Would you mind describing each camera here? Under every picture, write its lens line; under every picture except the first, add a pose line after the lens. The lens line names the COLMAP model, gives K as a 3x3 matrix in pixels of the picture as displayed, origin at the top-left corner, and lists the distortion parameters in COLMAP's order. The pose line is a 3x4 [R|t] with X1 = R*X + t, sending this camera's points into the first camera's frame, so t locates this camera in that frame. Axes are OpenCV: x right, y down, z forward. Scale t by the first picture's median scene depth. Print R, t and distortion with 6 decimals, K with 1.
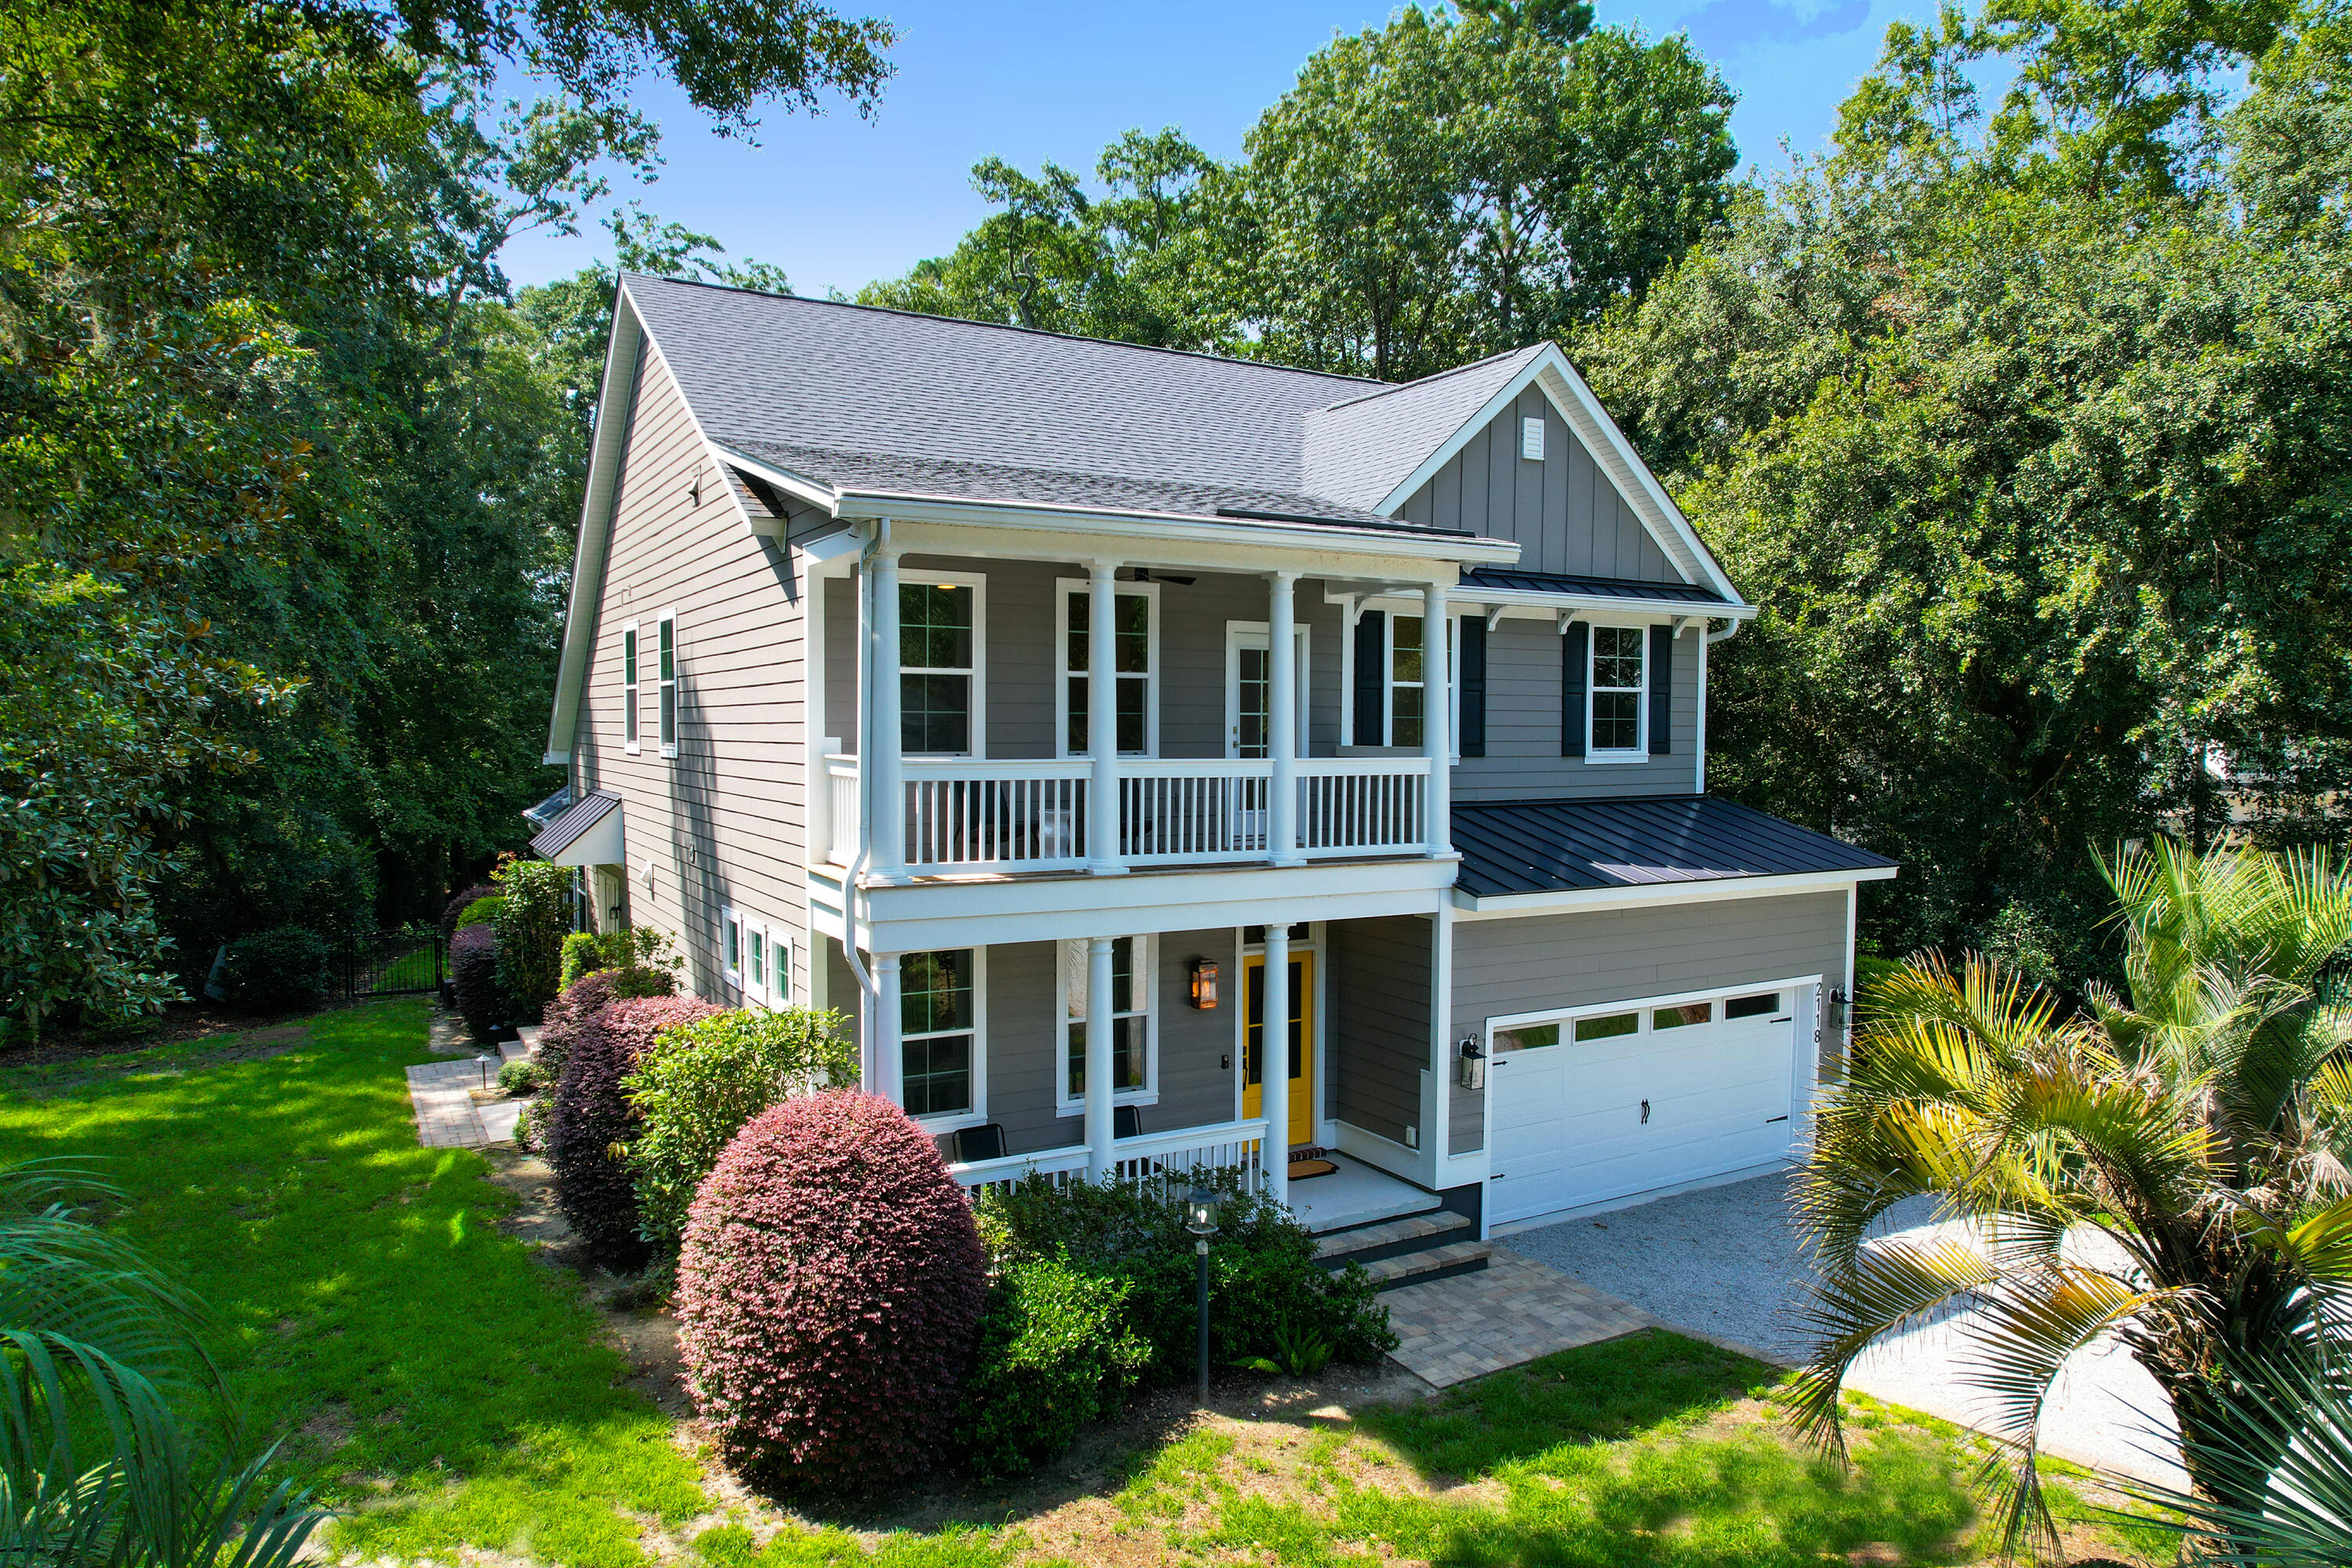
lens RADIAL K [[1516.5, 0, 1176.0], [0, 1516.5, 784.0], [0, 0, 1]] dist [-0.076708, 0.086760]
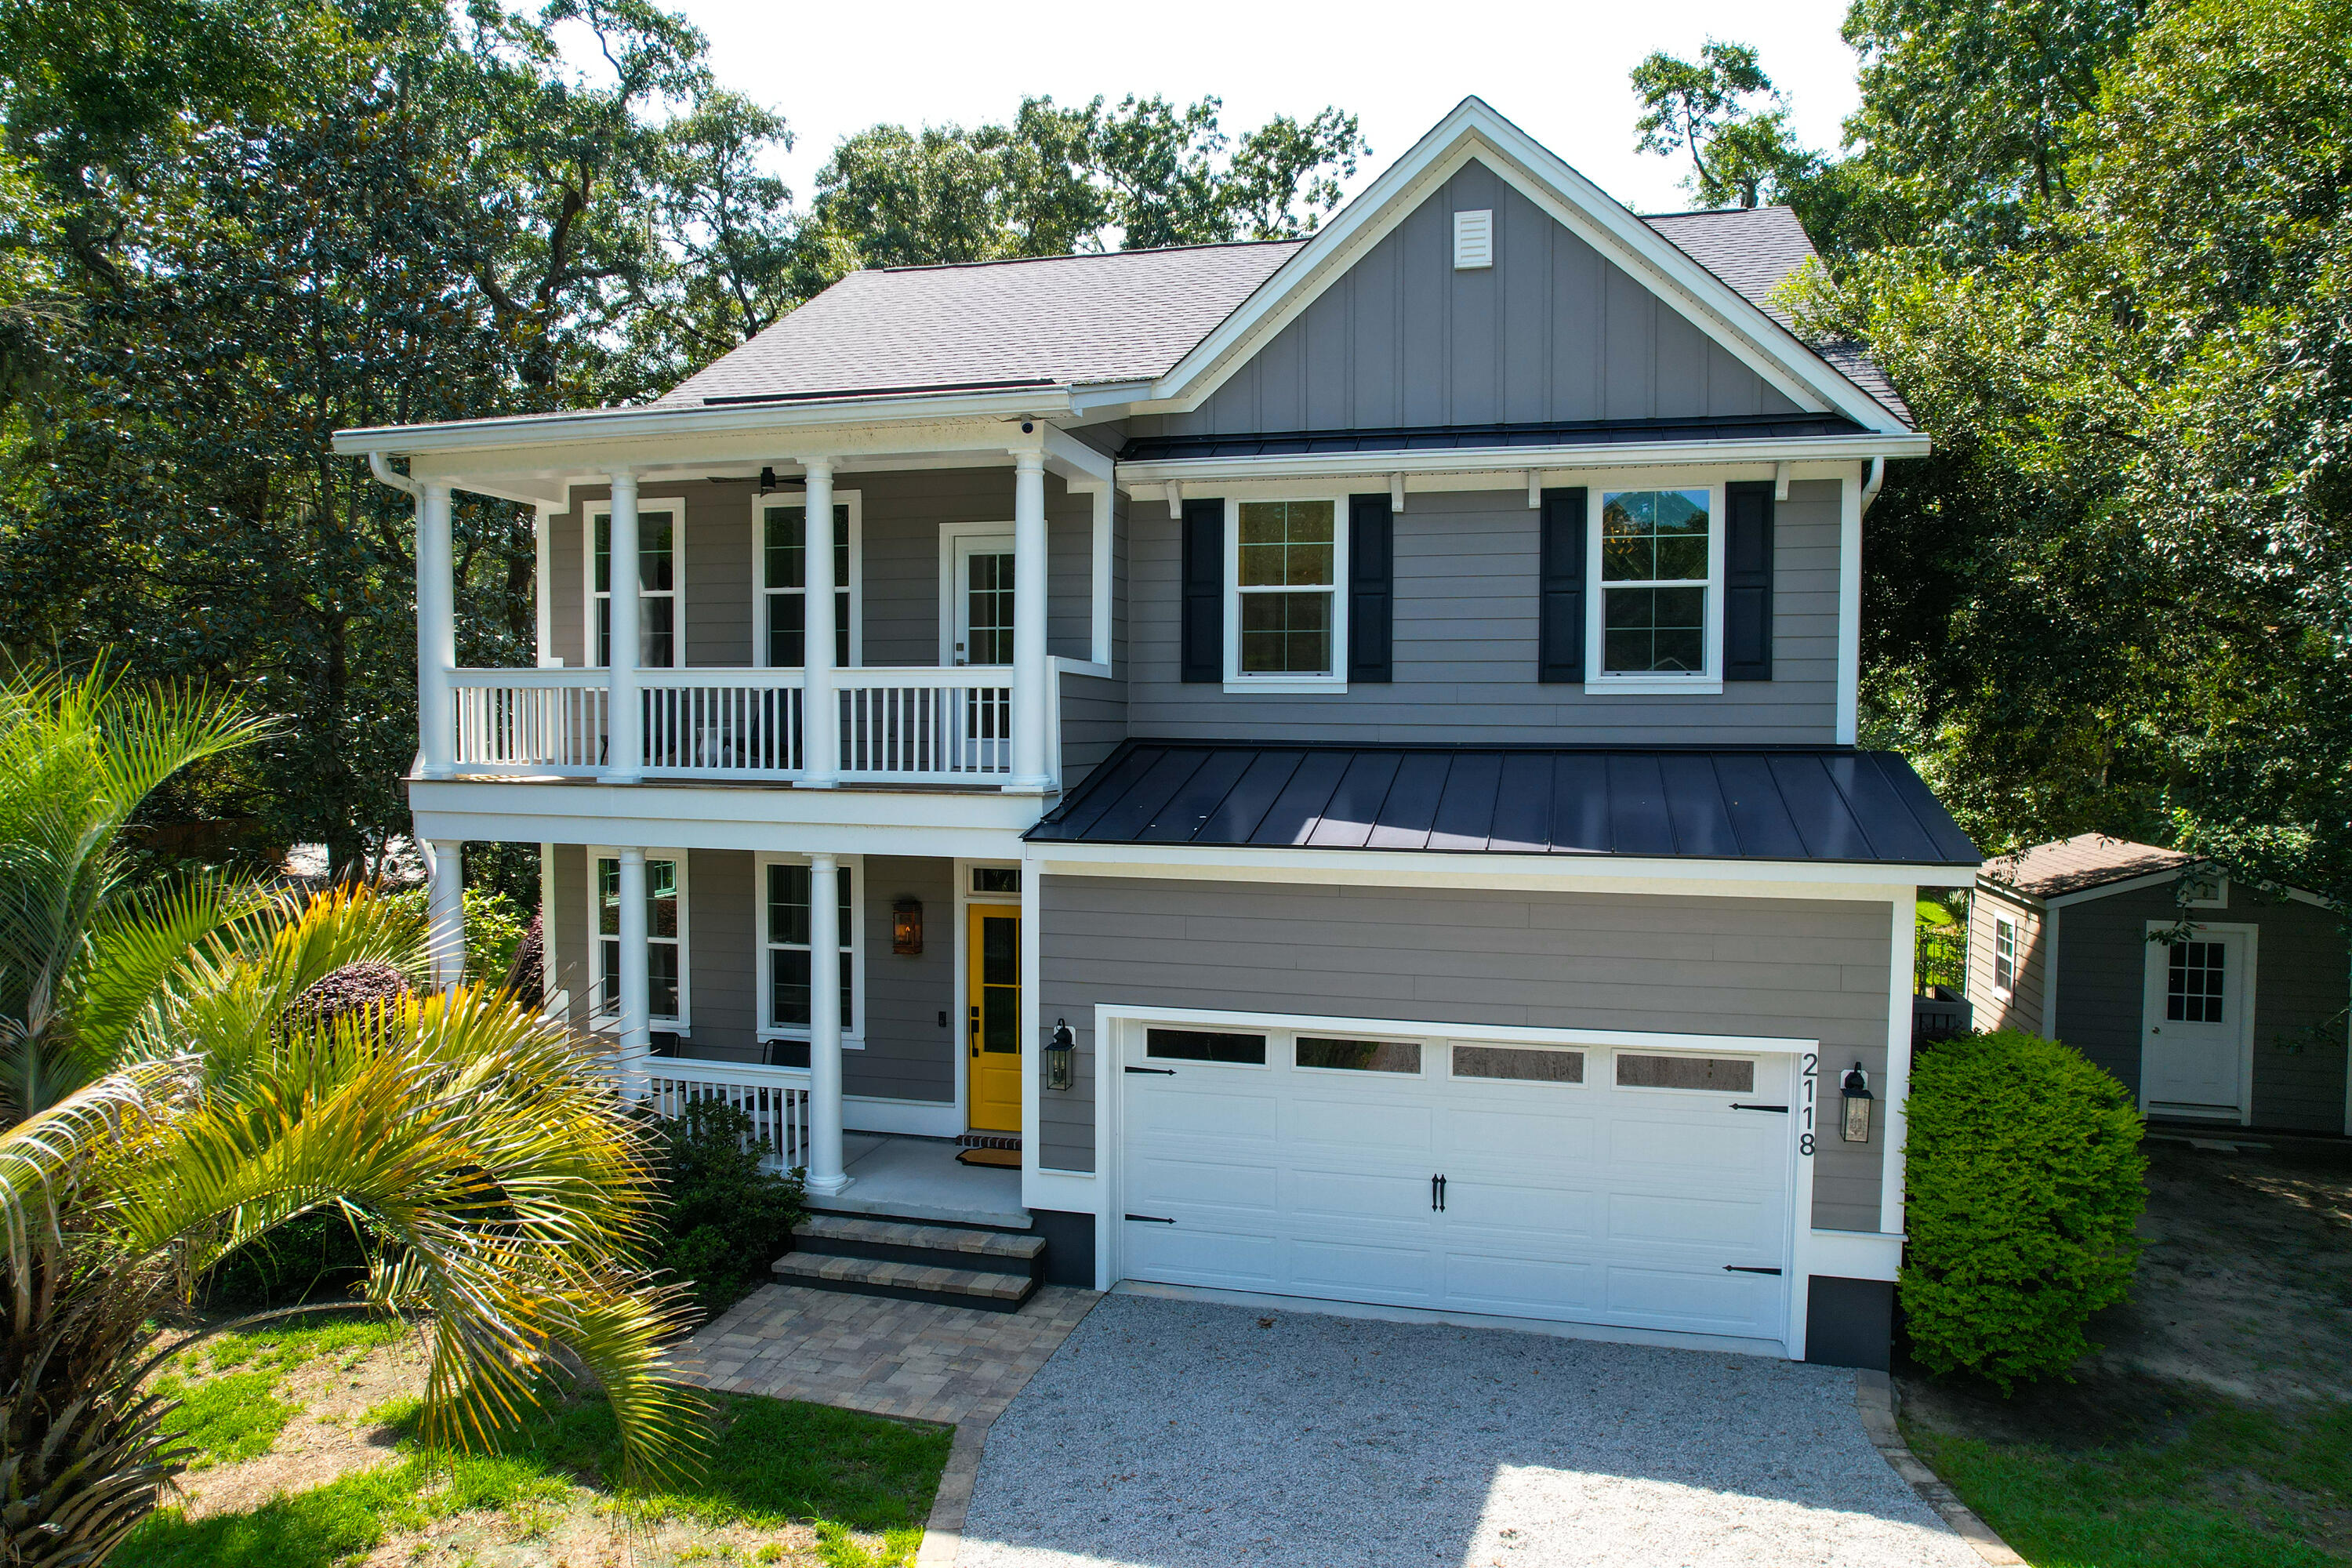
lens RADIAL K [[1516.5, 0, 1176.0], [0, 1516.5, 784.0], [0, 0, 1]] dist [-0.076708, 0.086760]
pose [[0.710615, 0.028355, -0.703010, 0.826421], [-0.029823, 0.999503, 0.010168, 0.034931], [0.702949, 0.013740, 0.711108, 0.503946]]
